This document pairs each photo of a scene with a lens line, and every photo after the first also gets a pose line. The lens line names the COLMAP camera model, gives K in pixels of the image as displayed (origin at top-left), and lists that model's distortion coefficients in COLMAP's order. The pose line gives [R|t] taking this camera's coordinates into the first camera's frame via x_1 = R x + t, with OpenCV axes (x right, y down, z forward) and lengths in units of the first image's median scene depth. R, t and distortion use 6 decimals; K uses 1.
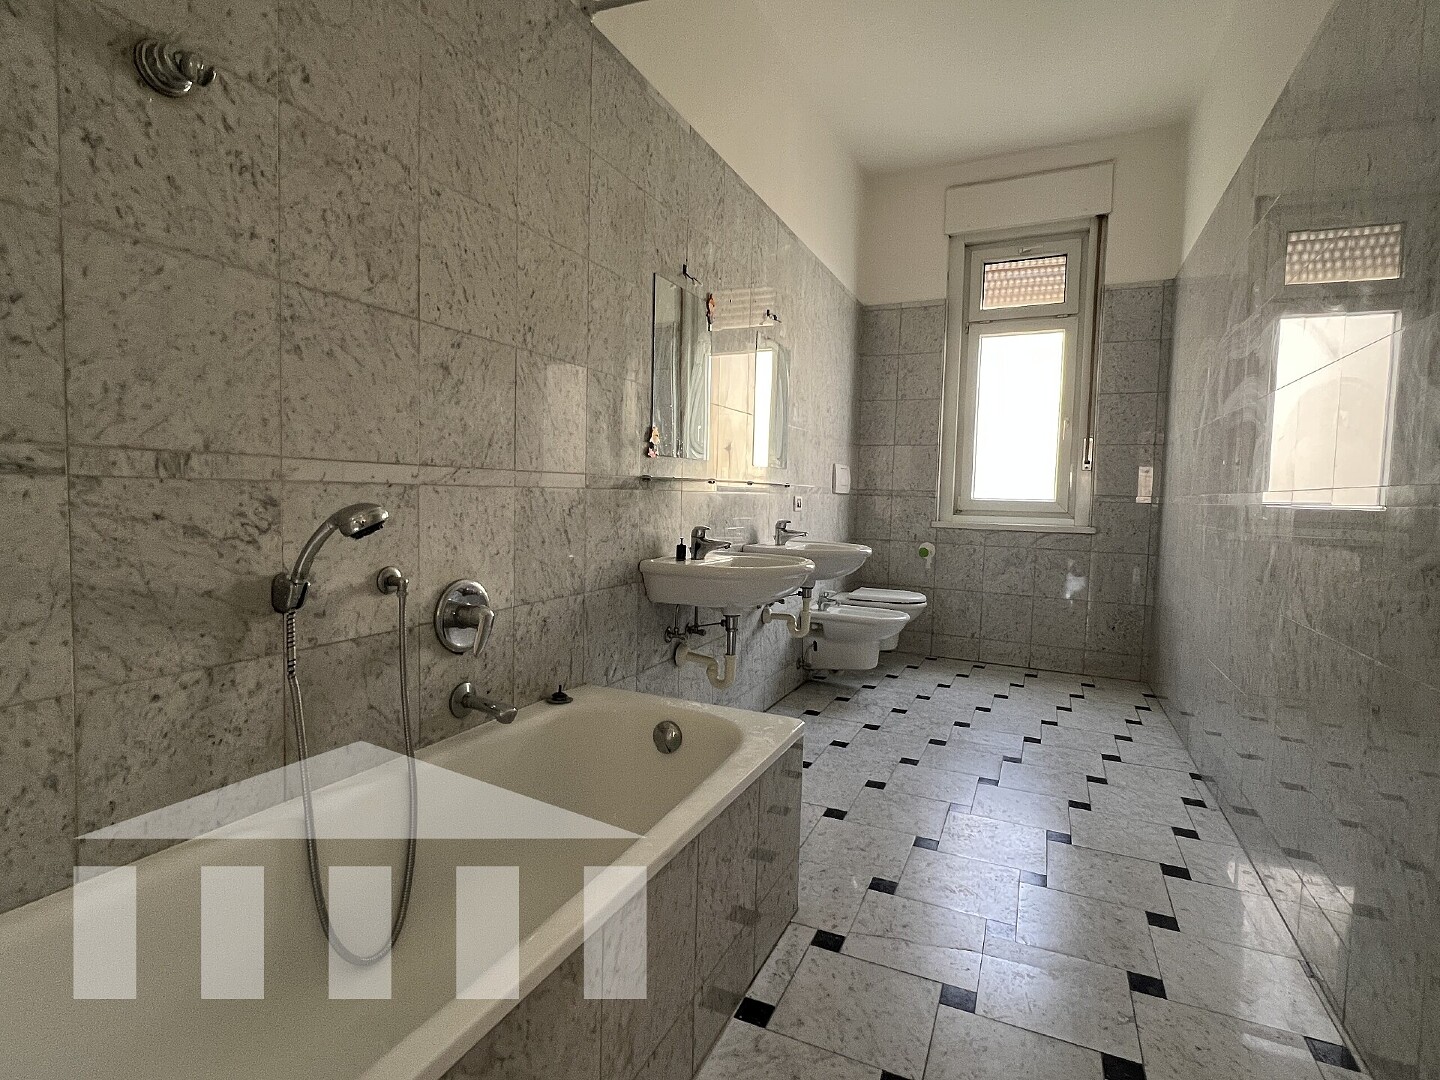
lens RADIAL K [[722.0, 0, 725.8], [0, 722.0, 549.2], [0, 0, 1]] dist [-0.002143, -0.000796]
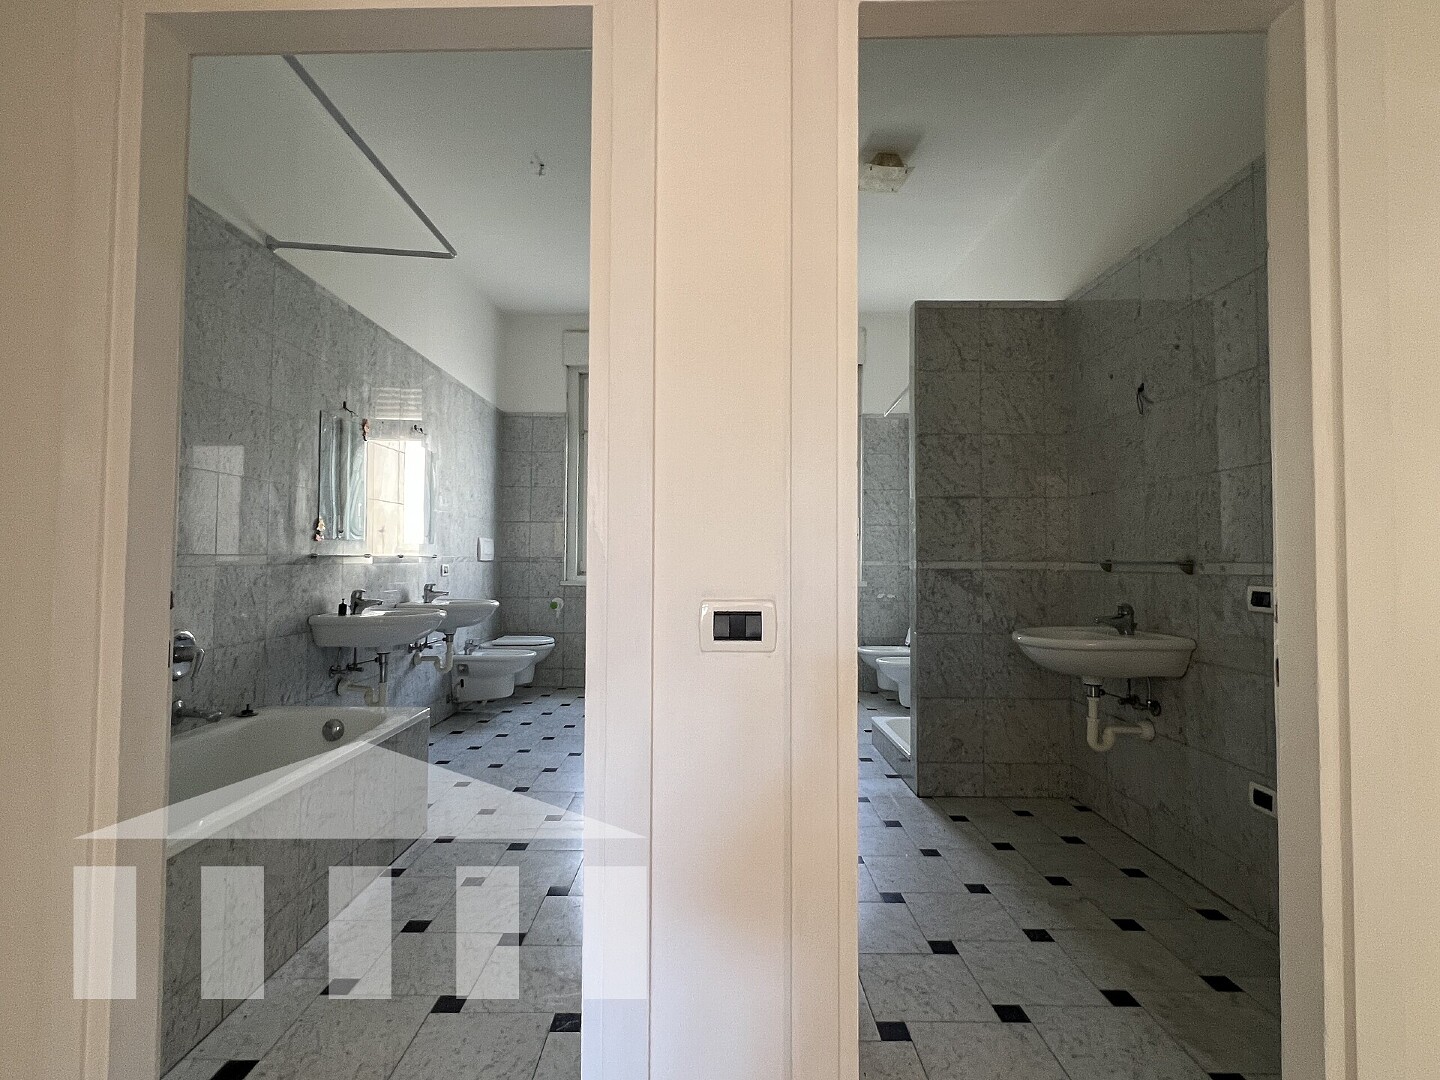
lens RADIAL K [[722.0, 0, 717.4], [0, 722.0, 543.2], [0, 0, 1]] dist [-0.002143, -0.000796]
pose [[0.912345, -0.007963, 0.409344, 0.026656], [0.045704, 0.995543, -0.082499, 0.023797], [-0.406863, 0.093976, 0.908642, -0.523603]]
